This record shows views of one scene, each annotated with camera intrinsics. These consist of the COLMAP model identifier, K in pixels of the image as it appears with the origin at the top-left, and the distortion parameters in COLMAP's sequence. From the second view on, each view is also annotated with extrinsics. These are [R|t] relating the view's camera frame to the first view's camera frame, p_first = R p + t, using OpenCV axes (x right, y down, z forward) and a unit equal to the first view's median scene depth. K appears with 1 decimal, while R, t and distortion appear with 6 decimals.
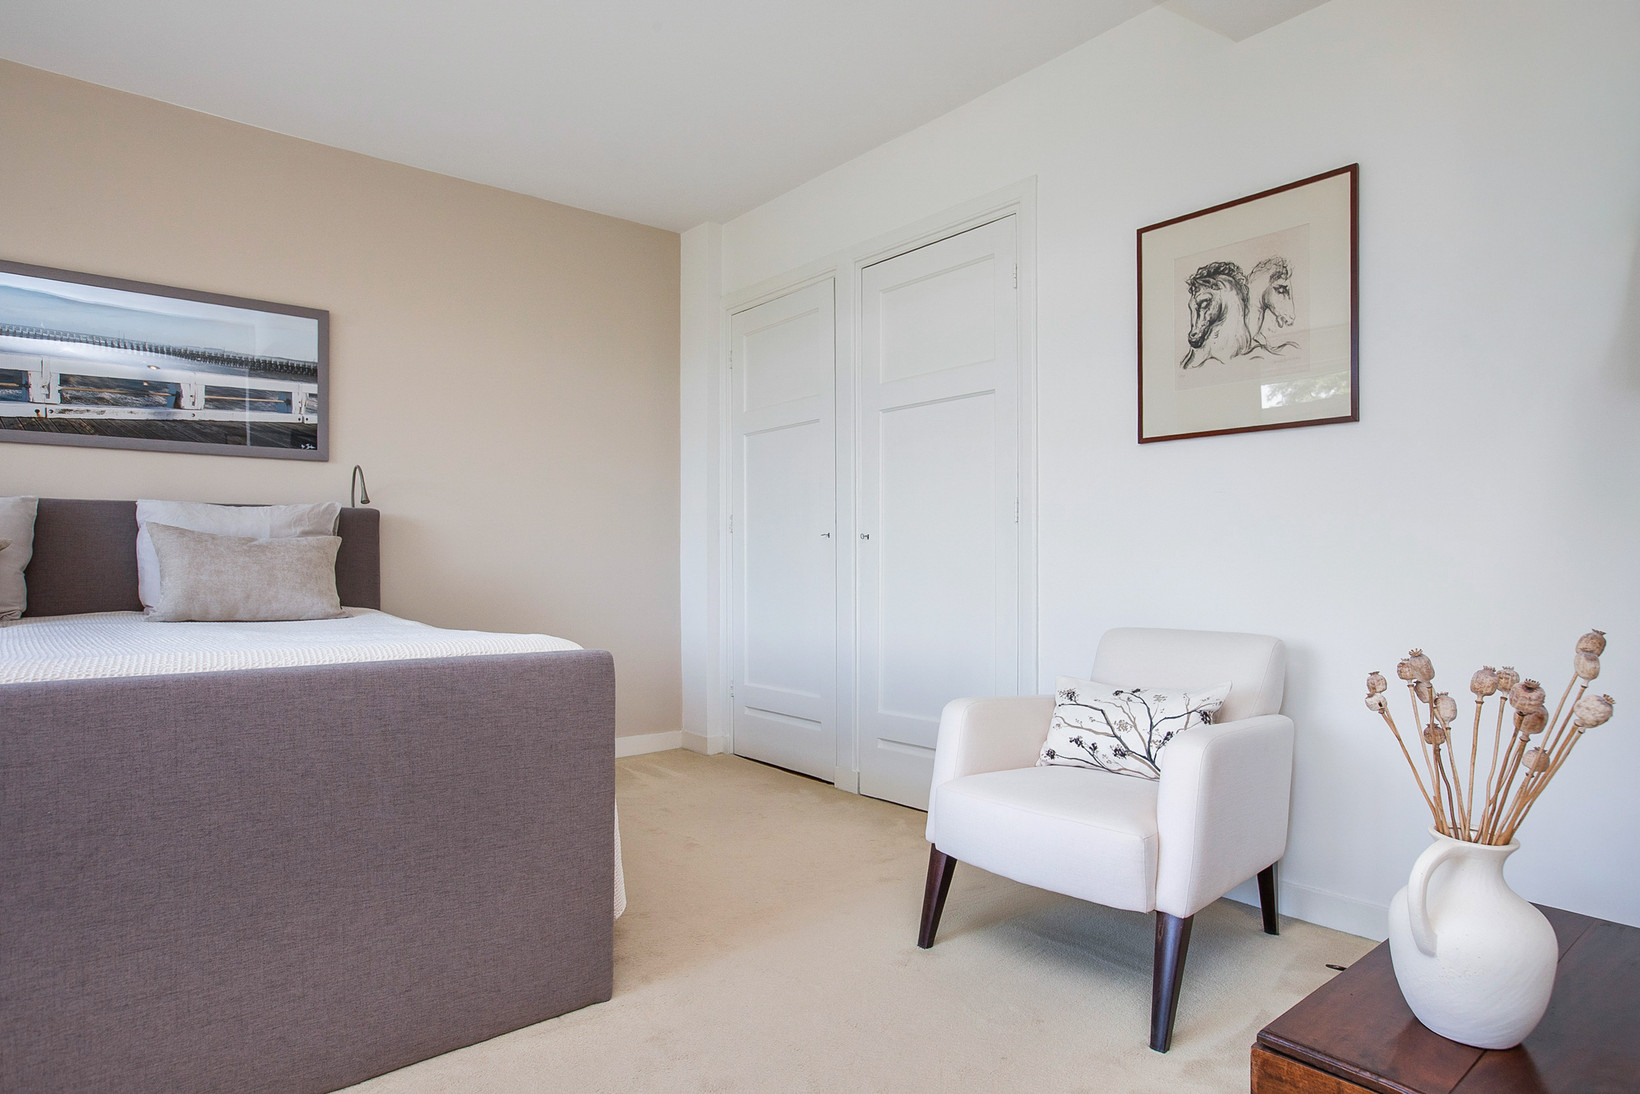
lens RADIAL K [[936.7, 0, 818.5], [0, 936.7, 556.9], [0, 0, 1]] dist [-0.002868, 0.015858]
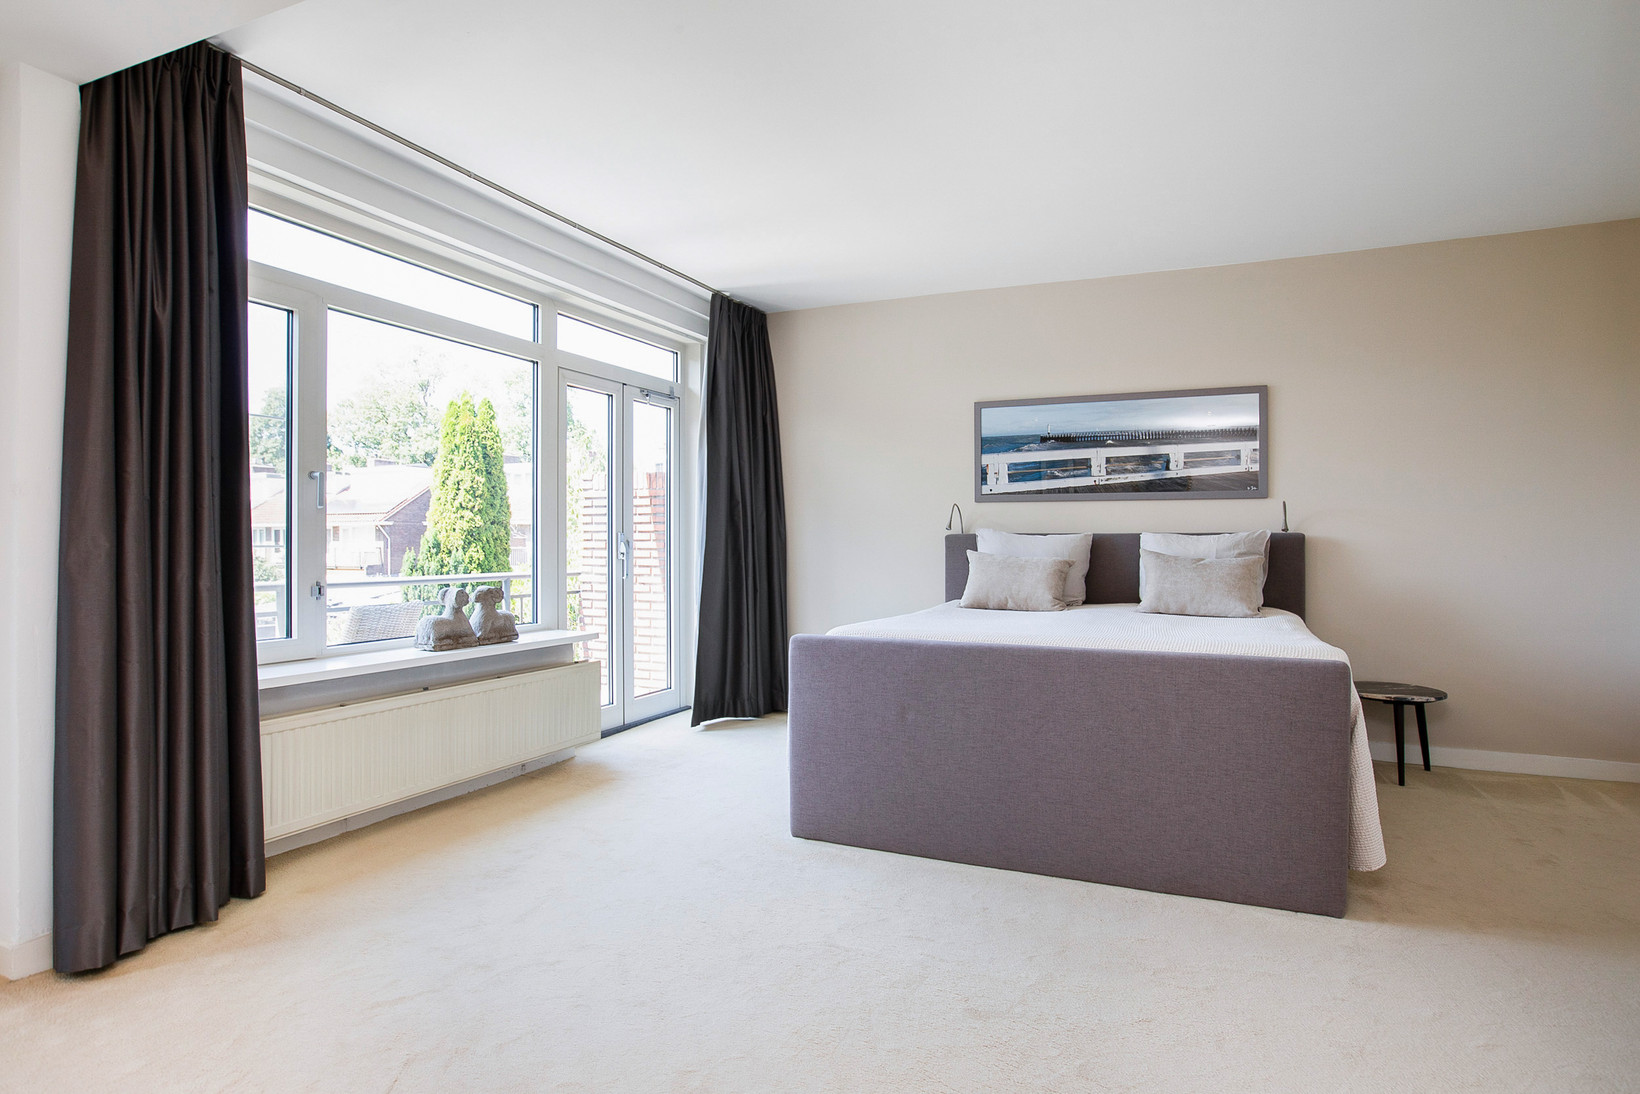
lens RADIAL K [[907.2, 0, 820.0], [0, 907.2, 547.0], [0, 0, 1]] dist [0.000370, 0.000271]
pose [[0.458923, 0.005439, -0.888460, 0.367898], [0.000087, 0.999981, 0.006167, -0.045893], [0.888476, -0.002908, 0.458914, -0.169523]]
